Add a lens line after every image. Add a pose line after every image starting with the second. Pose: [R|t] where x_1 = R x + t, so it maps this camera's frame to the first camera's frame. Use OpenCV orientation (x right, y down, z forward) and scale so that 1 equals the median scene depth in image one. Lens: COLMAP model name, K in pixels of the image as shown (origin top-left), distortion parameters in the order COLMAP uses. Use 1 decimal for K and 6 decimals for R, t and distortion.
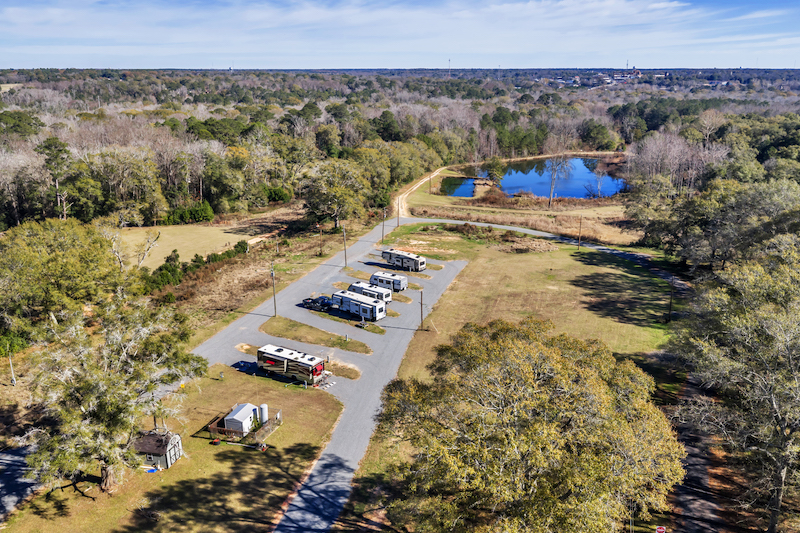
lens RADIAL K [[655.9, 0, 400.0], [0, 655.9, 266.5], [0, 0, 1]] dist [0.074640, -0.003472]
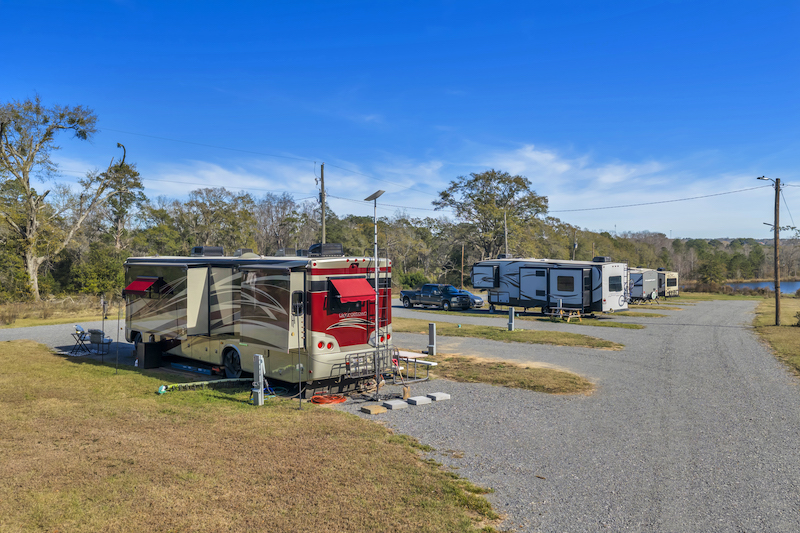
lens RADIAL K [[656.3, 0, 400.0], [0, 656.3, 266.5], [0, 0, 1]] dist [0.005926, -0.021453]
pose [[0.971263, -0.024005, -0.236793, -0.070343], [-0.040519, 0.963701, -0.263893, 0.189011], [0.234533, 0.265904, 0.935034, 0.831225]]
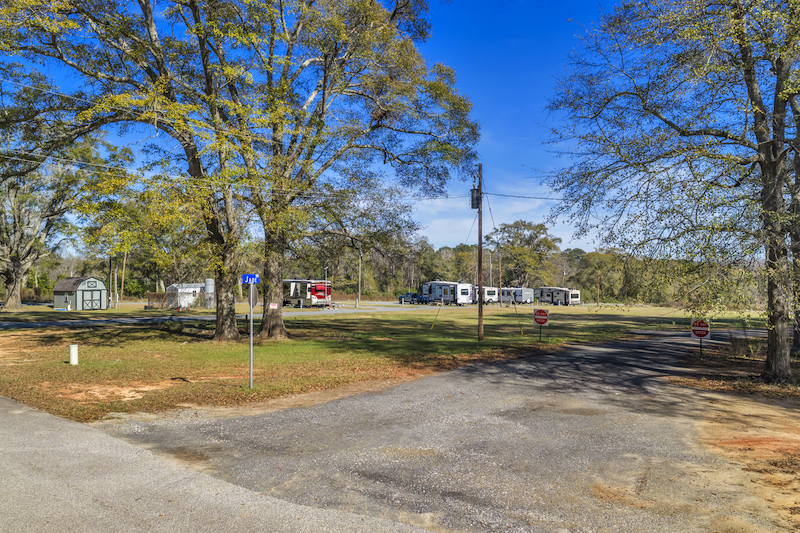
lens RADIAL K [[656.3, 0, 400.0], [0, 656.3, 266.5], [0, 0, 1]] dist [0.005926, -0.021453]
pose [[0.894828, -0.026756, -0.445609, 0.333242], [-0.109909, 0.954270, -0.278007, 0.343565], [0.432670, 0.297745, 0.850967, 0.322732]]
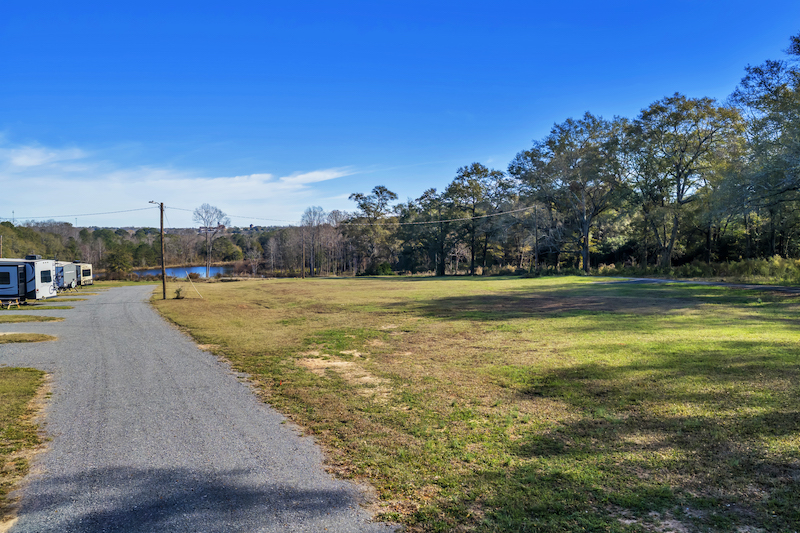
lens RADIAL K [[656.3, 0, 400.0], [0, 656.3, 266.5], [0, 0, 1]] dist [0.005926, -0.021453]
pose [[0.819430, -0.054728, 0.570561, -0.103626], [0.189589, 0.965280, -0.179695, 0.224504], [-0.540917, 0.255419, 0.801355, 0.679591]]
